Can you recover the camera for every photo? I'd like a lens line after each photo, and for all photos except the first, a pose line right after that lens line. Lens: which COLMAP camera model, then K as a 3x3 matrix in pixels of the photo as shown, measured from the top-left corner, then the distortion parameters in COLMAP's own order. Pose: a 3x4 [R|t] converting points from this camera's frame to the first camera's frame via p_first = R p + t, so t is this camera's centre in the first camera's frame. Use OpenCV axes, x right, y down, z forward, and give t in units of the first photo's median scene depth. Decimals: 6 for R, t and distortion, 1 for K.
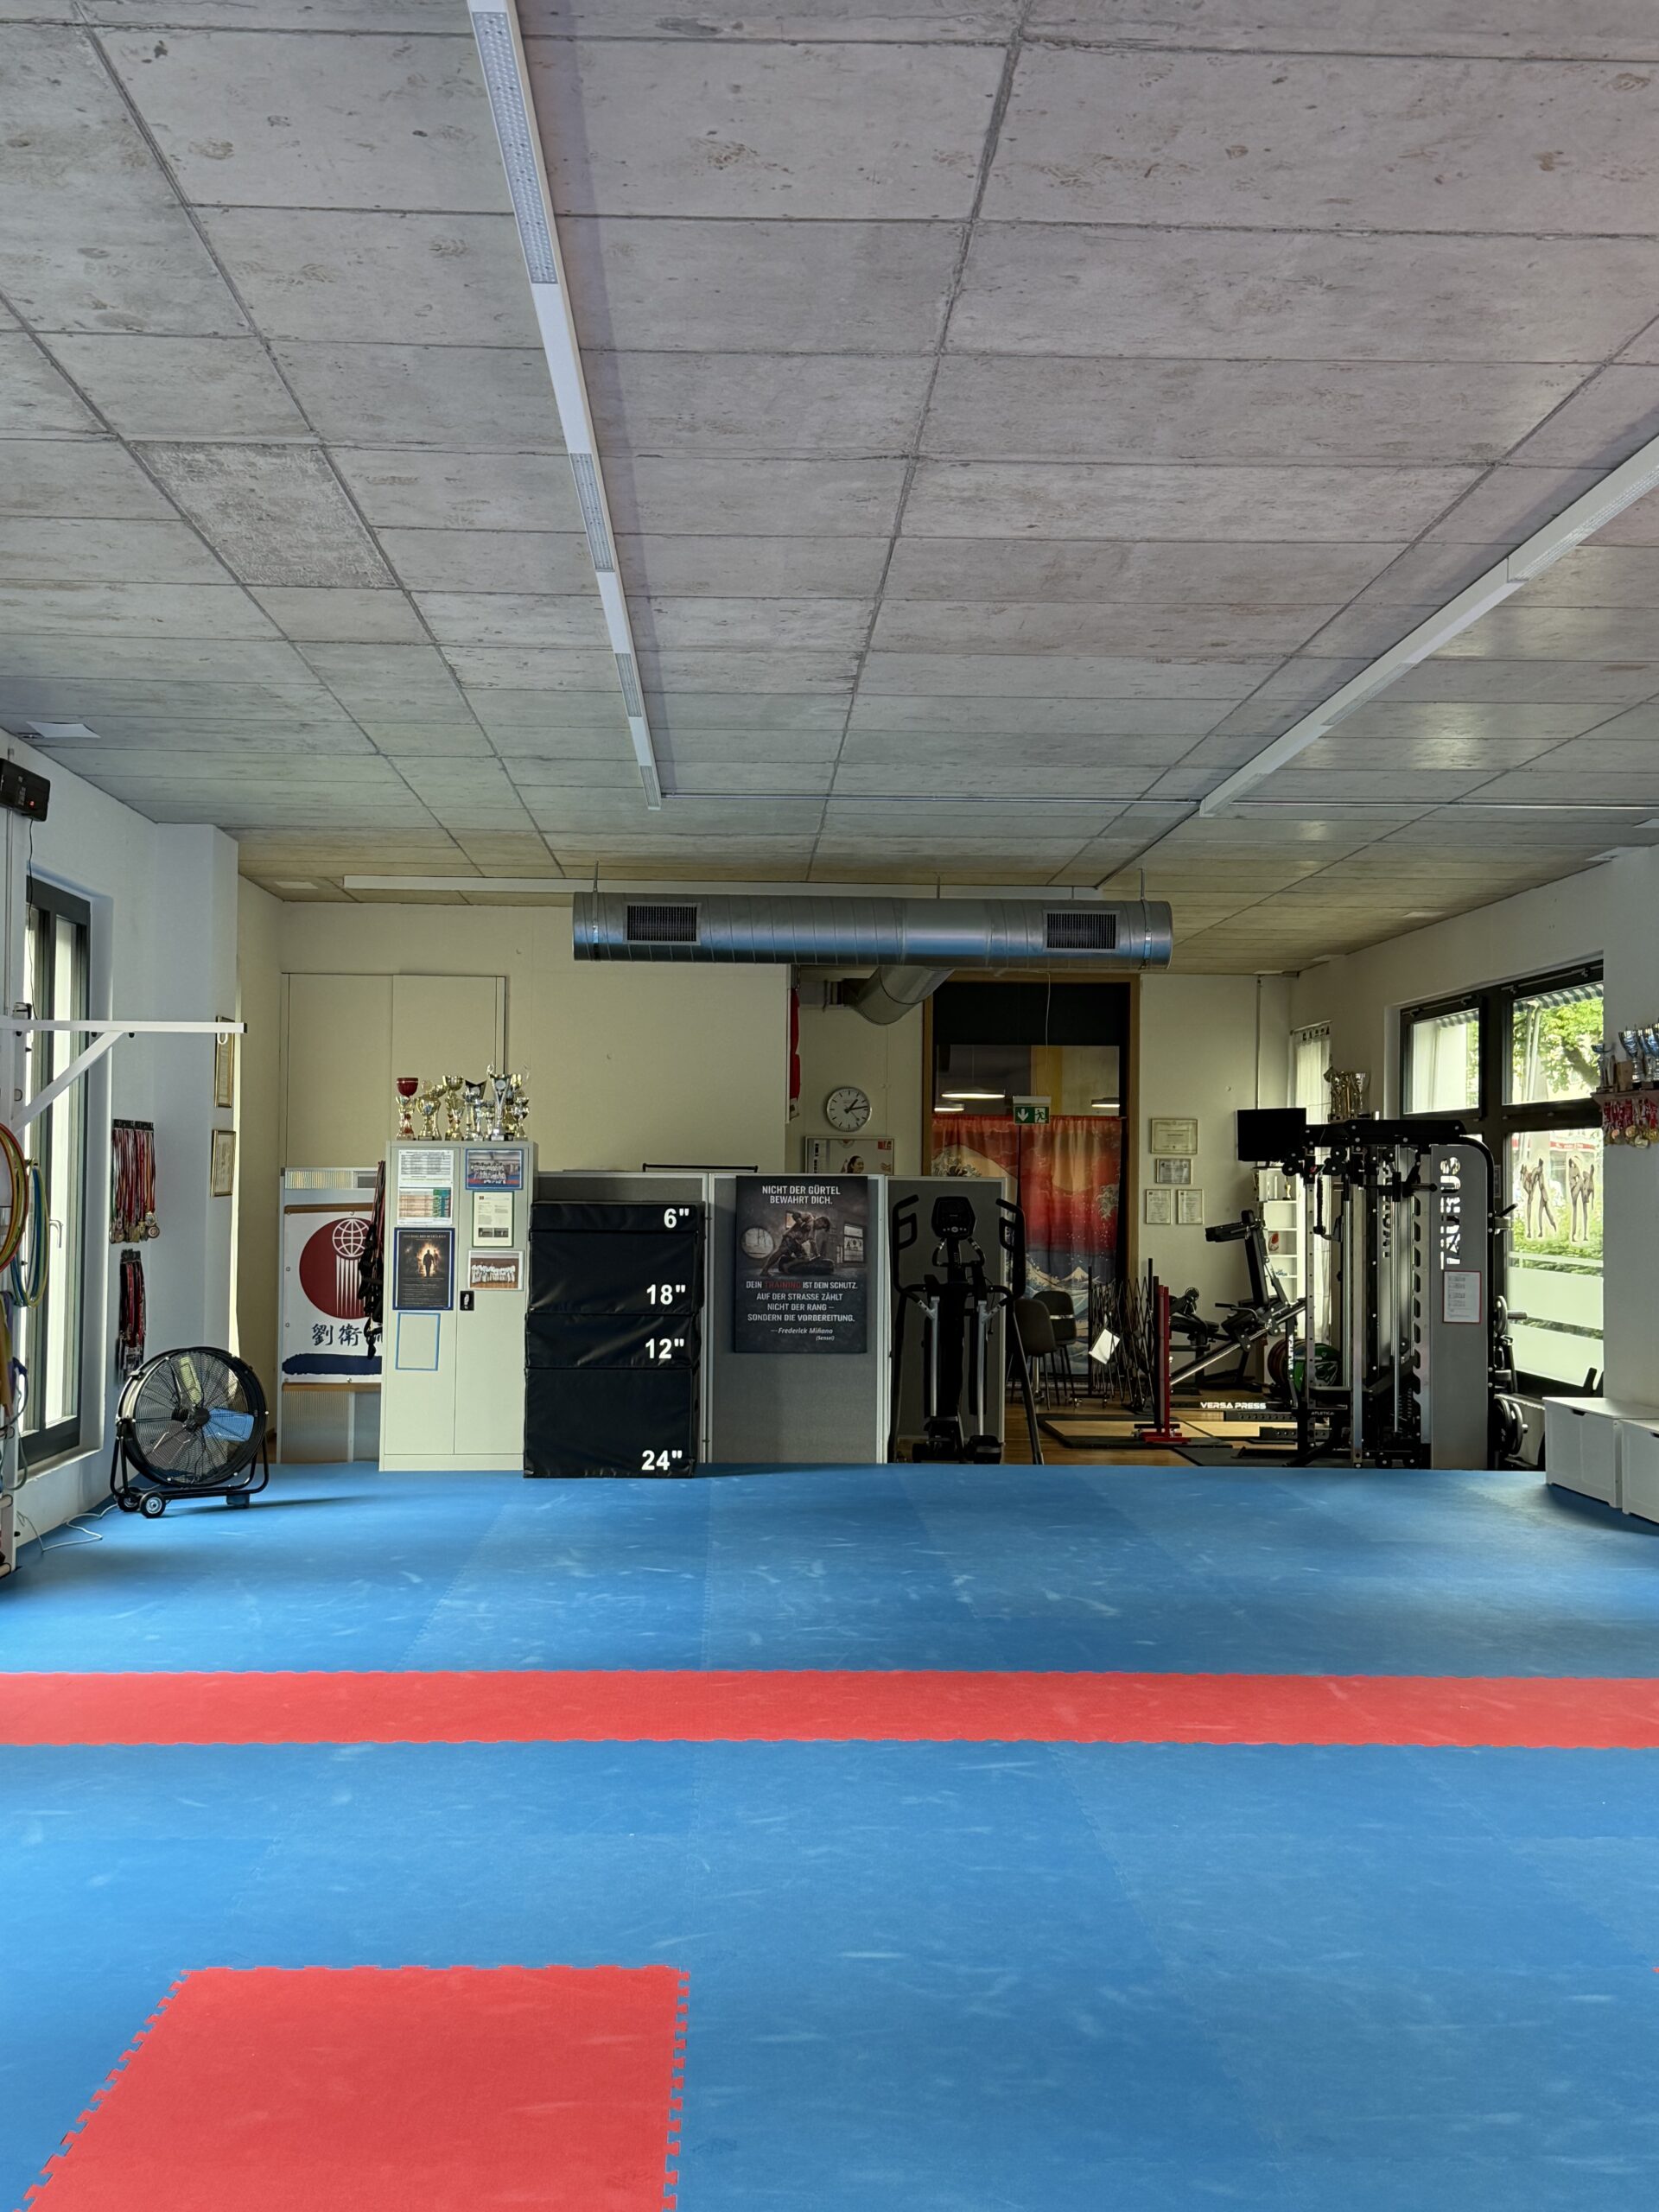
lens RADIAL K [[2497.2, 0, 821.5], [0, 2497.2, 1100.2], [0, 0, 1]] dist [0.084599, 0.000000]
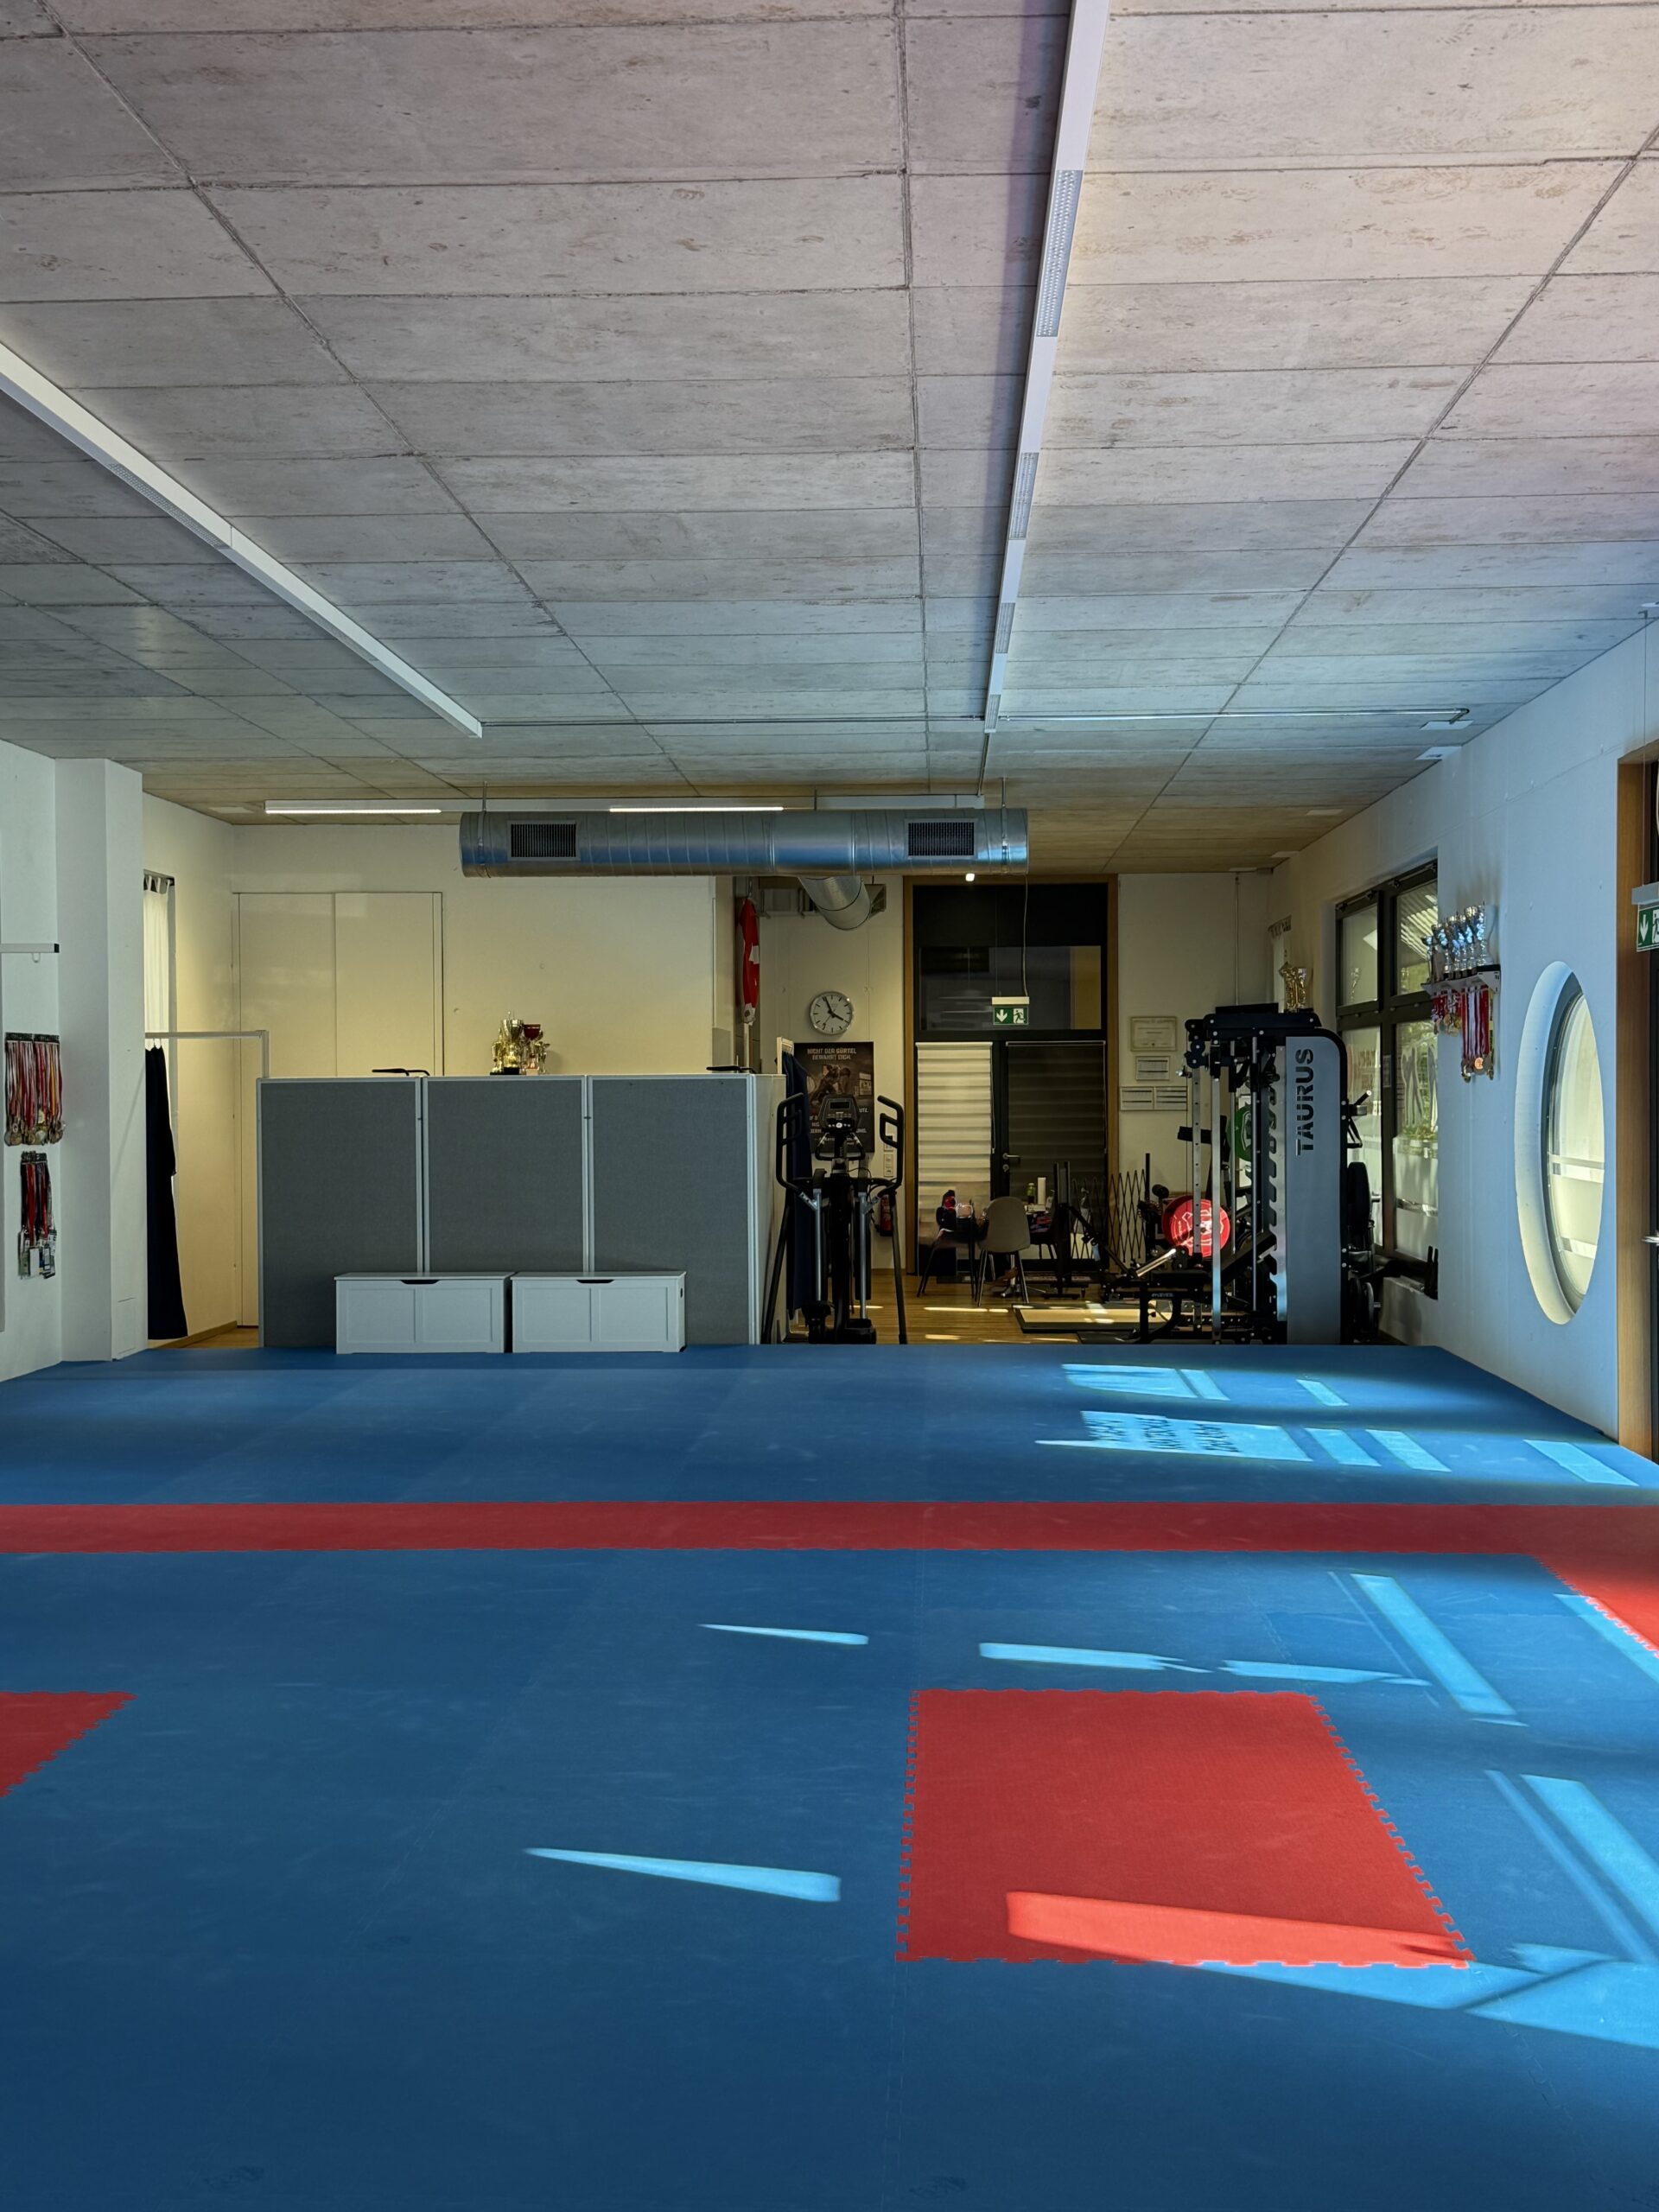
lens RADIAL K [[2588.5, 0, 836.2], [0, 2588.5, 1110.7], [0, 0, 1]] dist [0.025150, 0.000000]
pose [[0.997267, -0.014685, -0.072404, 0.138992], [0.017591, 0.999059, 0.039657, 0.002452], [0.071753, -0.040822, 0.996587, -0.091345]]
